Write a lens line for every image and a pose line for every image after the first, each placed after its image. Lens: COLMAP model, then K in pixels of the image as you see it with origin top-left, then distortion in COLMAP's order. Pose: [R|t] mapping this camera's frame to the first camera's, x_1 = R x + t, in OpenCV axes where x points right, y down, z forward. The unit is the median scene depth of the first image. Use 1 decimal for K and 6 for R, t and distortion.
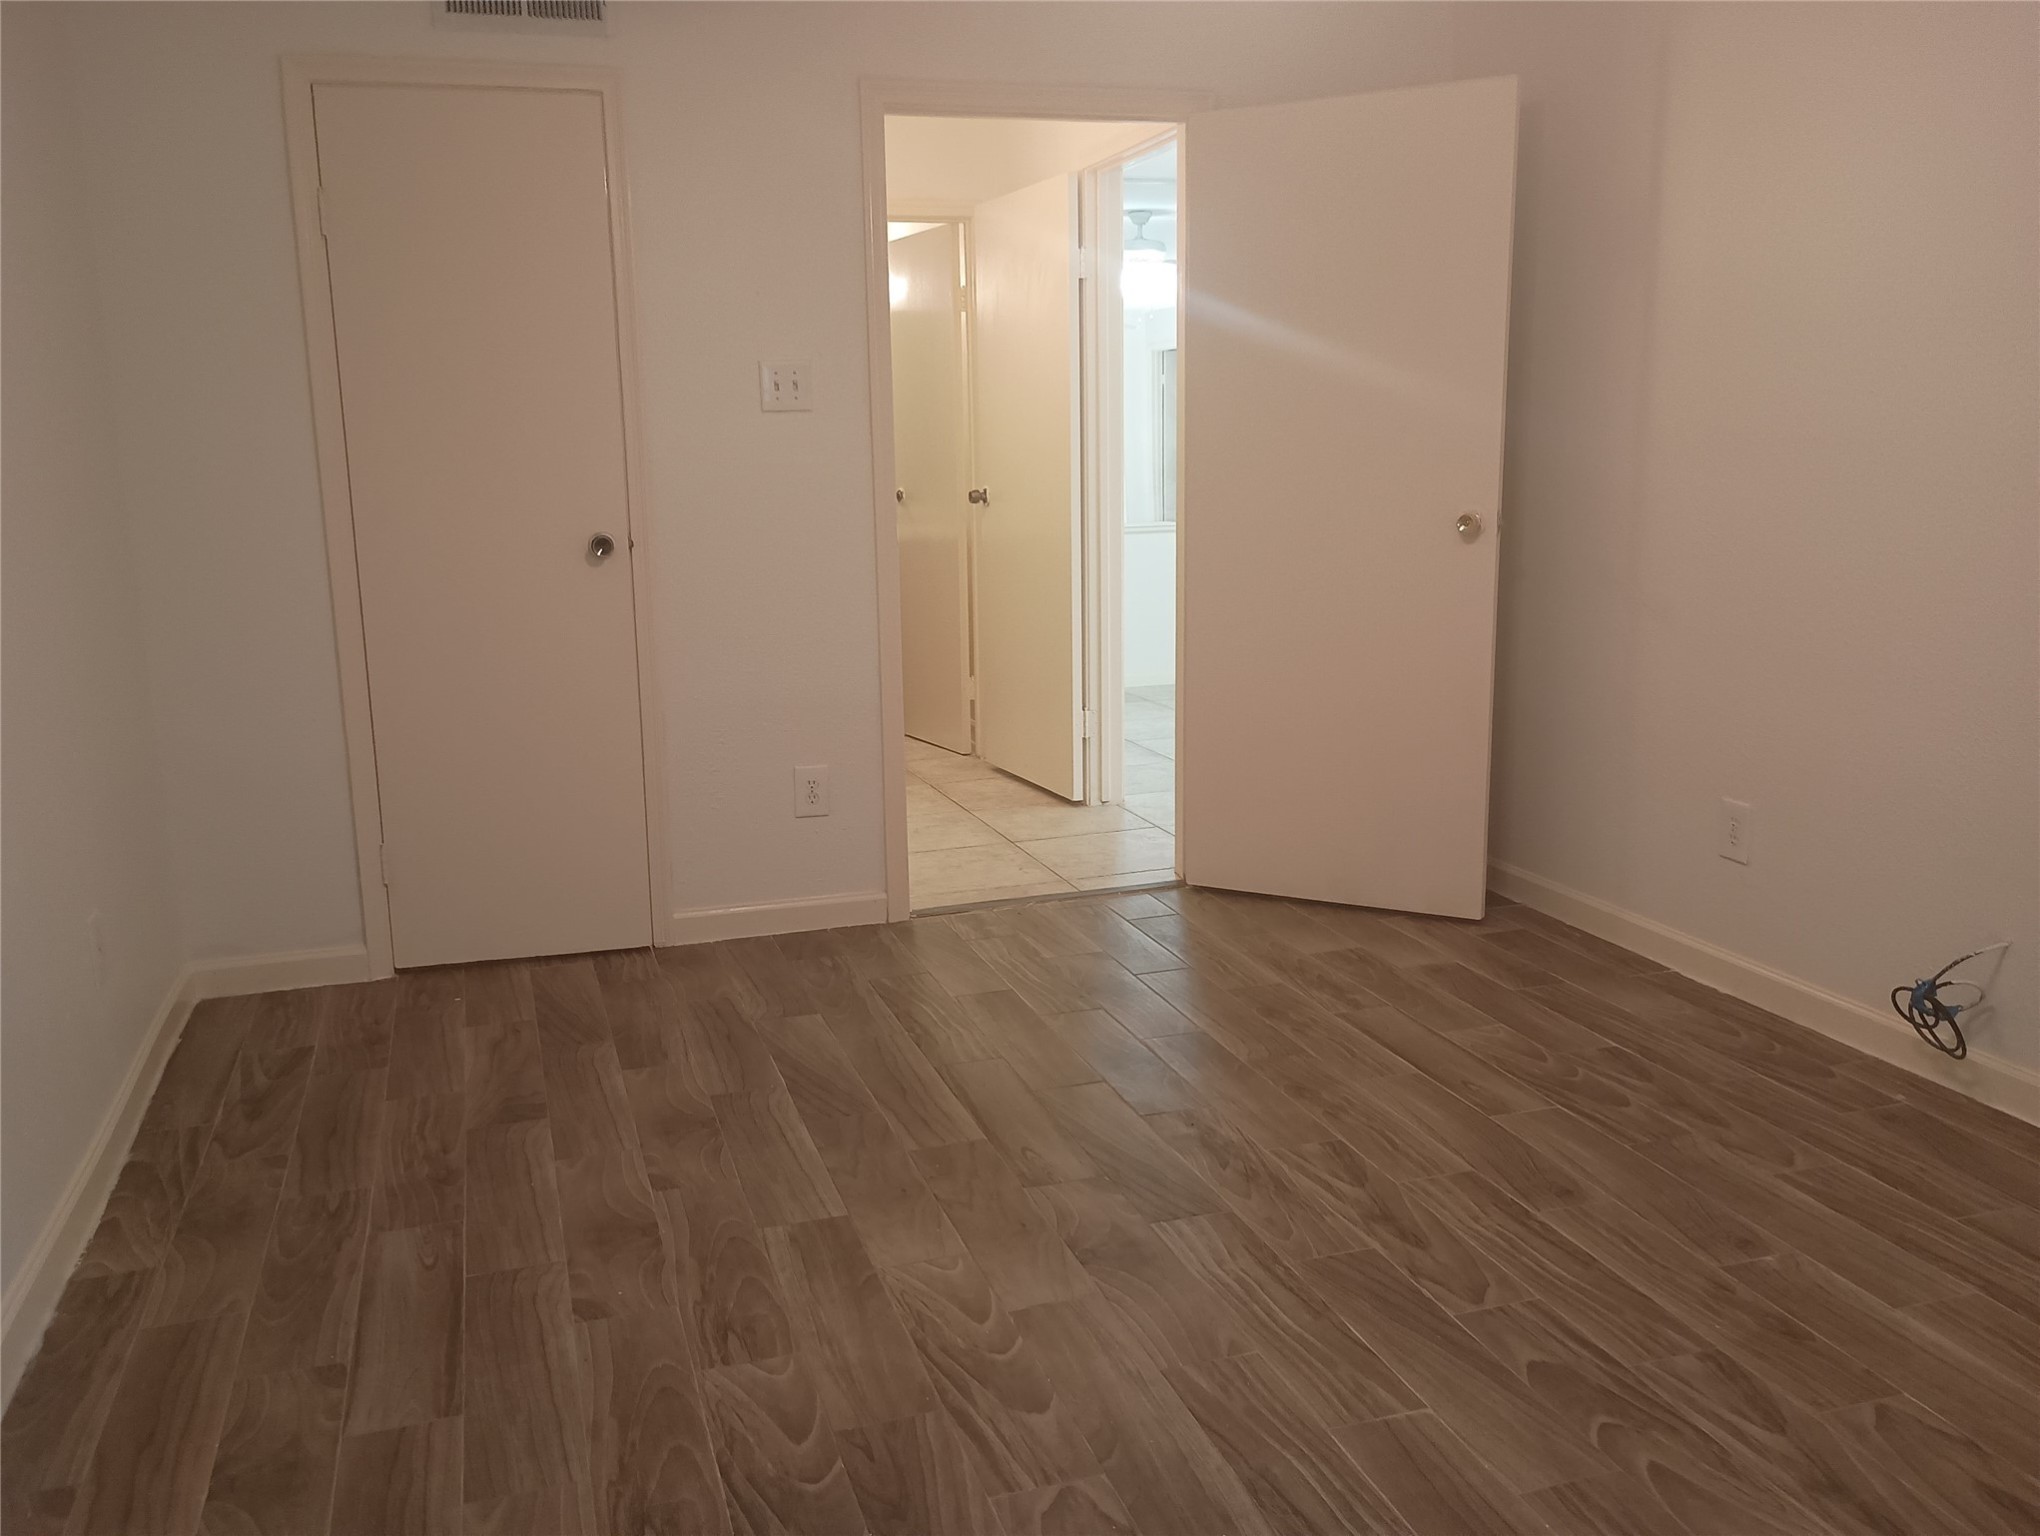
lens RADIAL K [[1708.4, 0, 1021.2], [0, 1708.4, 769.3], [0, 0, 1]] dist [0.016318, -0.008266]
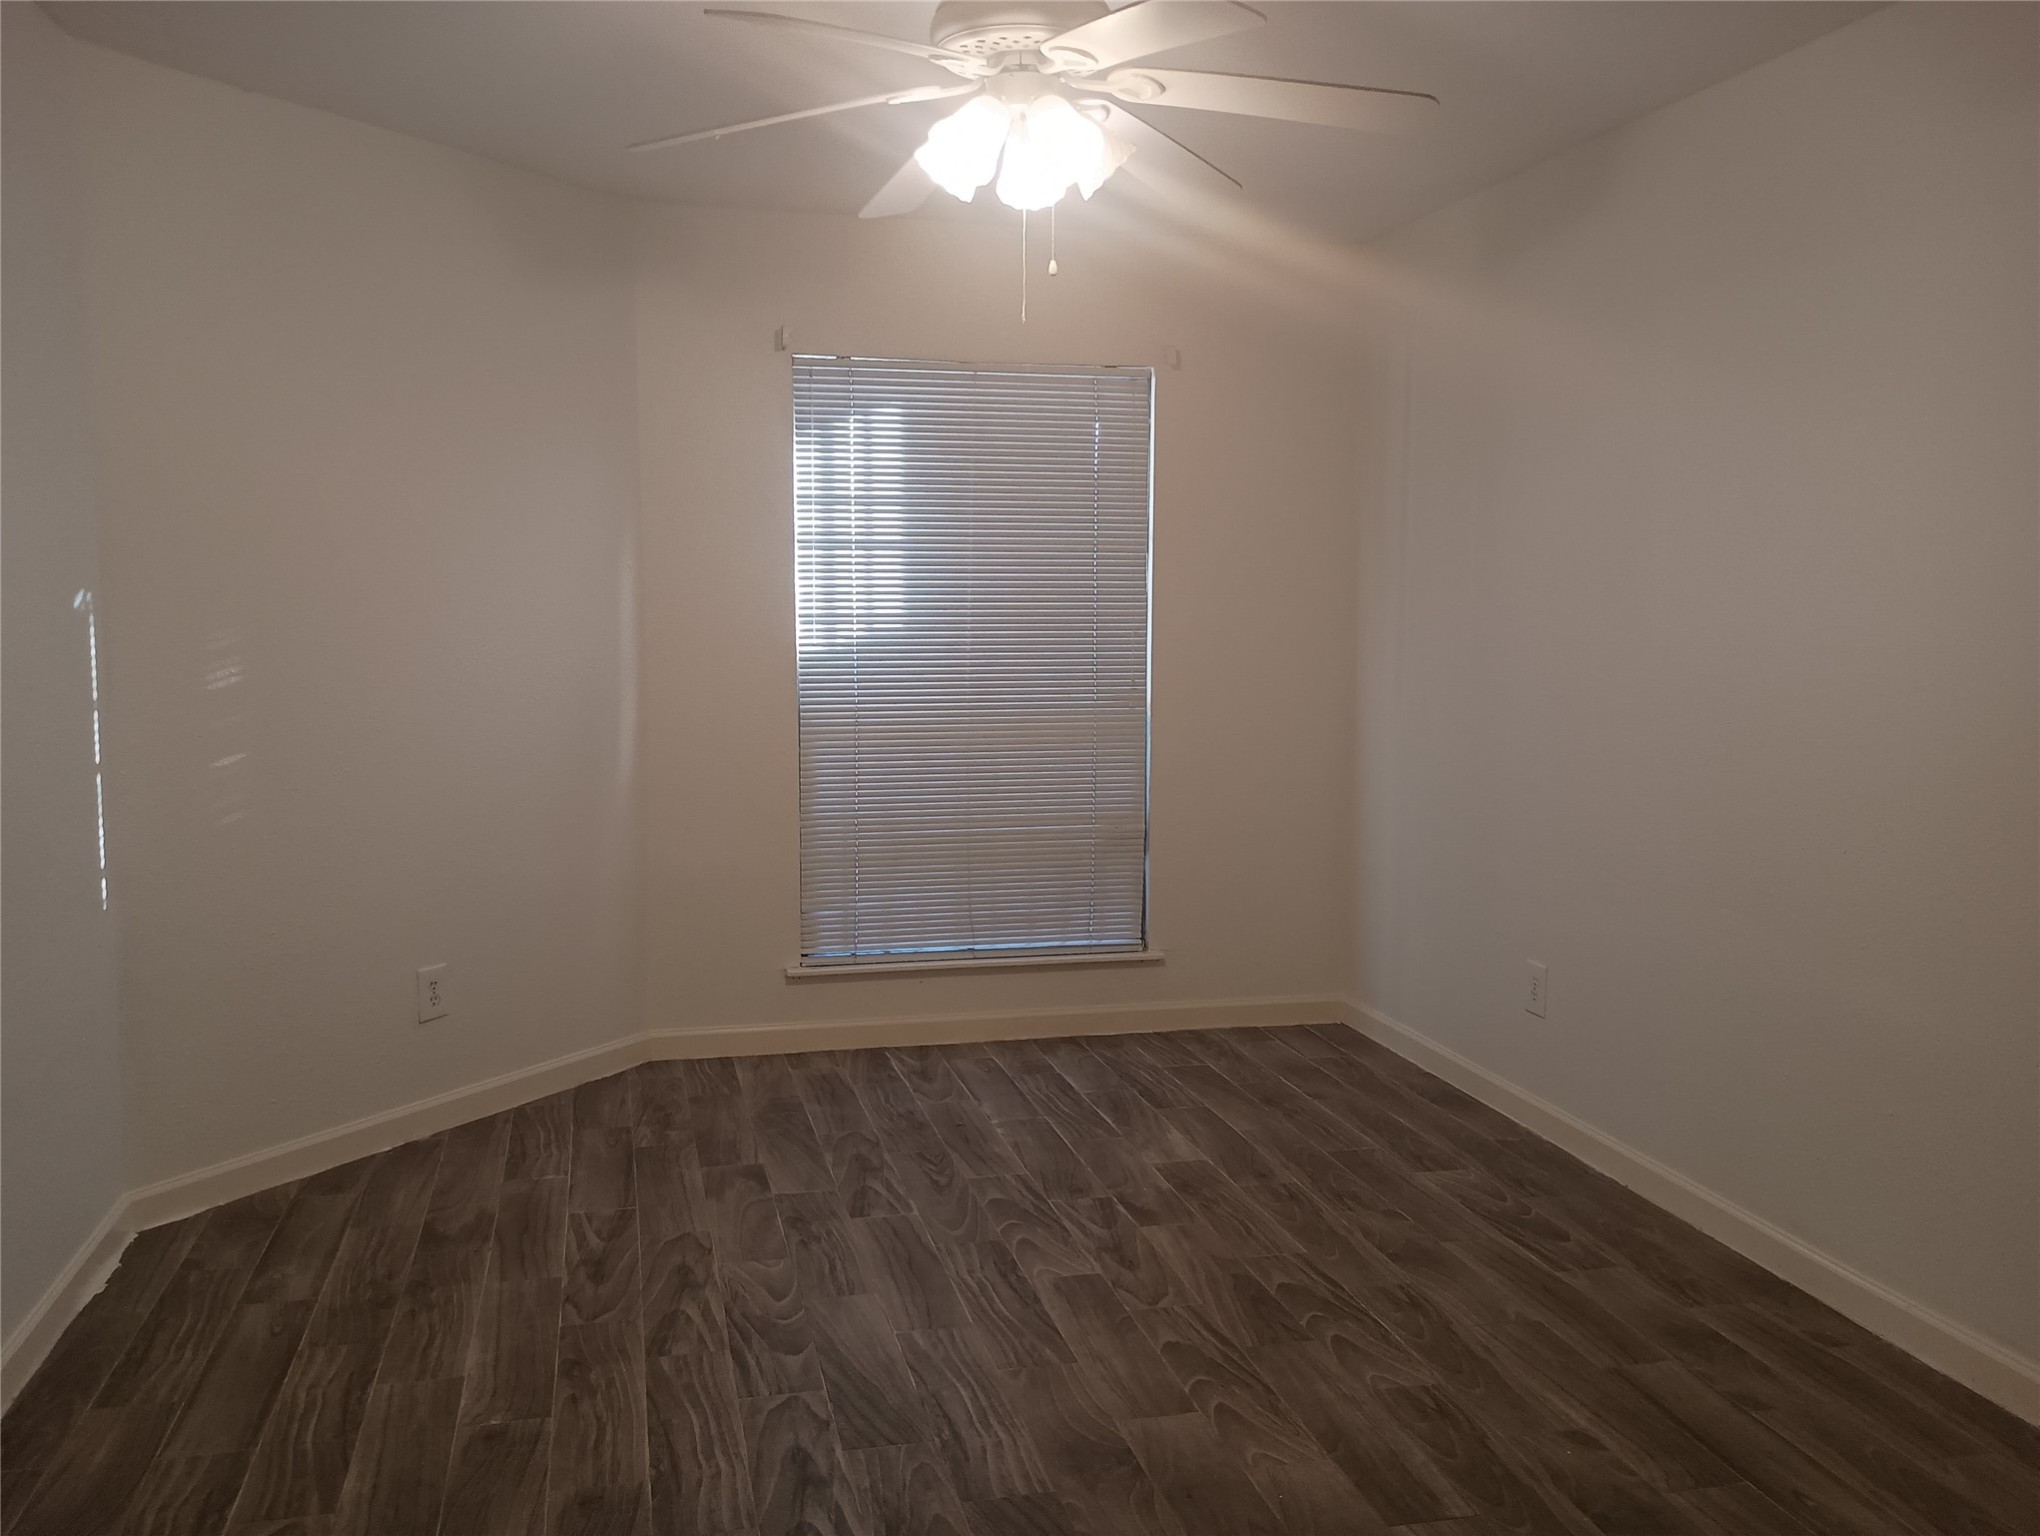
lens RADIAL K [[1708.4, 0, 1020.0], [0, 1708.4, 767.1], [0, 0, 1]] dist [0.016318, -0.008266]
pose [[-0.997412, 0.008381, 0.071413, 0.026865], [0.028617, 0.957404, 0.287331, -0.441749], [-0.065963, 0.288631, -0.955165, 2.034068]]
